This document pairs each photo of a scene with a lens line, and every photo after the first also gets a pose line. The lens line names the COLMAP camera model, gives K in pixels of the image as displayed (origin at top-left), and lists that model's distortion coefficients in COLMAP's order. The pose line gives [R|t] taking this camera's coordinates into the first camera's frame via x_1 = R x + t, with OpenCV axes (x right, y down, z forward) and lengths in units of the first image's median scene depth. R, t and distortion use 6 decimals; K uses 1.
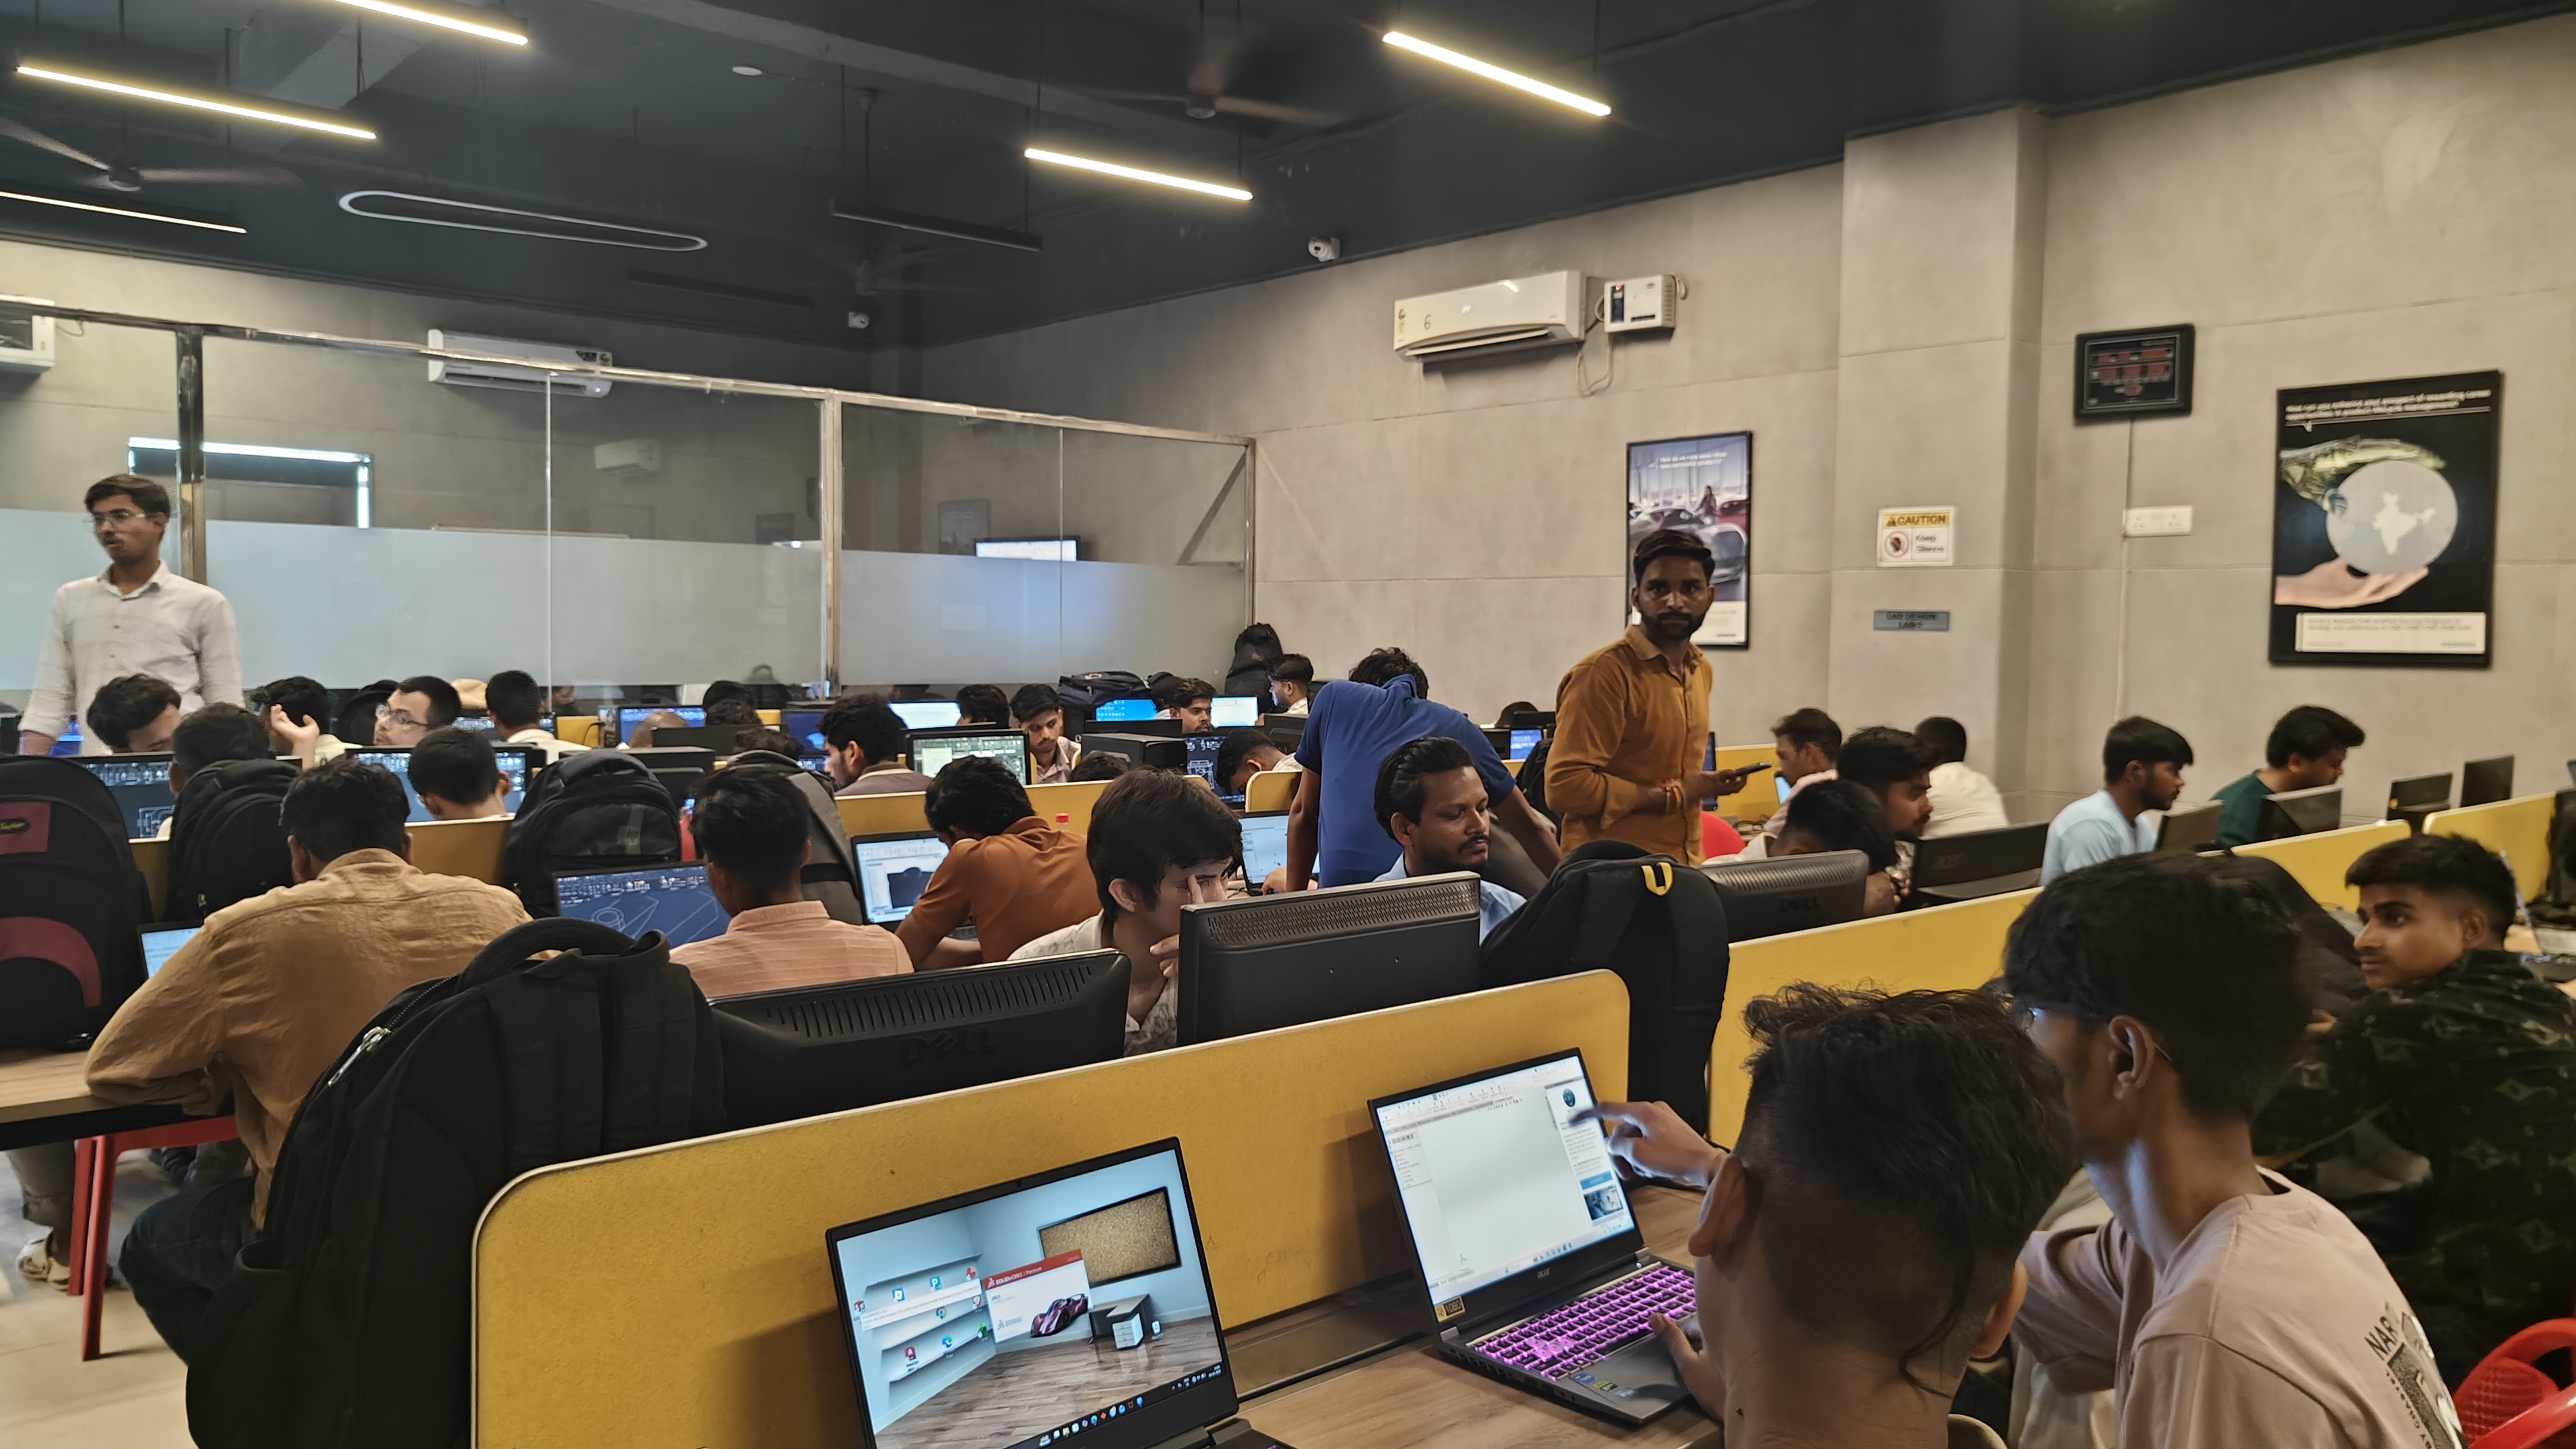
lens RADIAL K [[1797.8, 0, 1288.0], [0, 1797.8, 724.5], [0, 0, 1]] dist [0.023550, -0.008086]
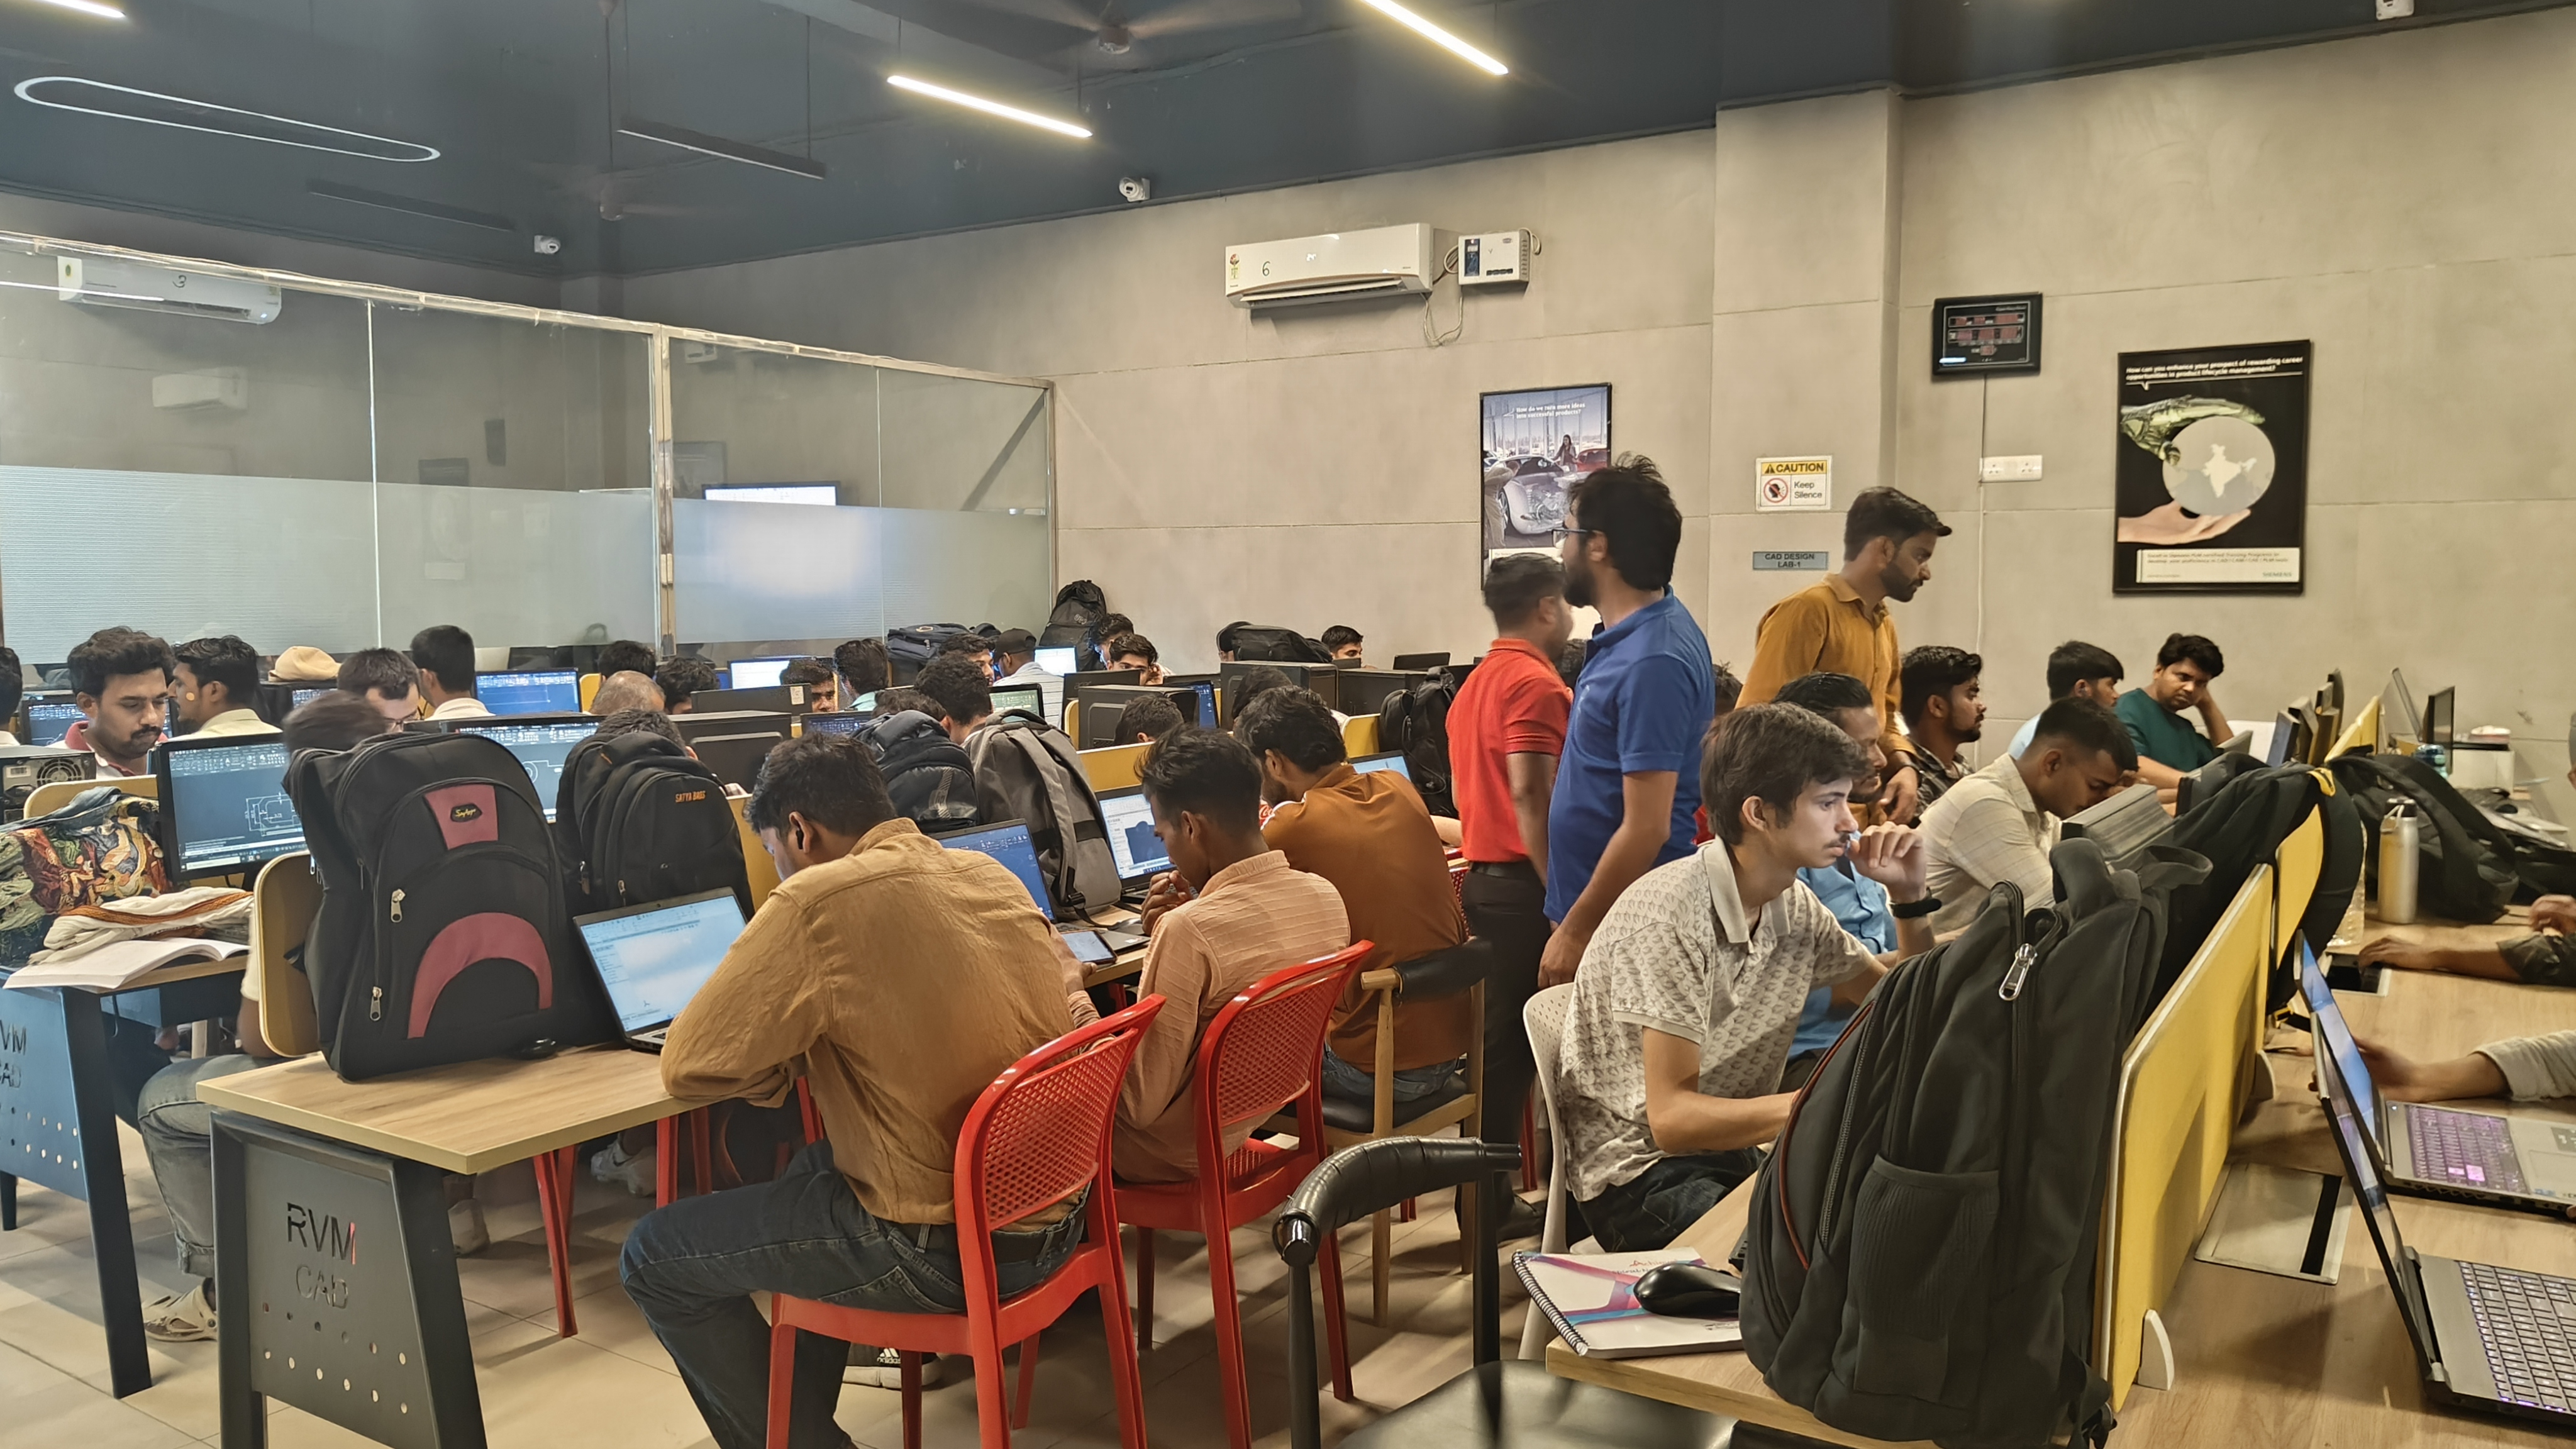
lens RADIAL K [[1818.7, 0, 1288.0], [0, 1818.7, 724.5], [0, 0, 1]] dist [0.059234, -0.062703]
pose [[0.967536, -0.034331, 0.250391, -0.225378], [0.026997, 0.999102, 0.032666, -0.002941], [-0.251288, -0.024845, 0.967593, 0.005765]]
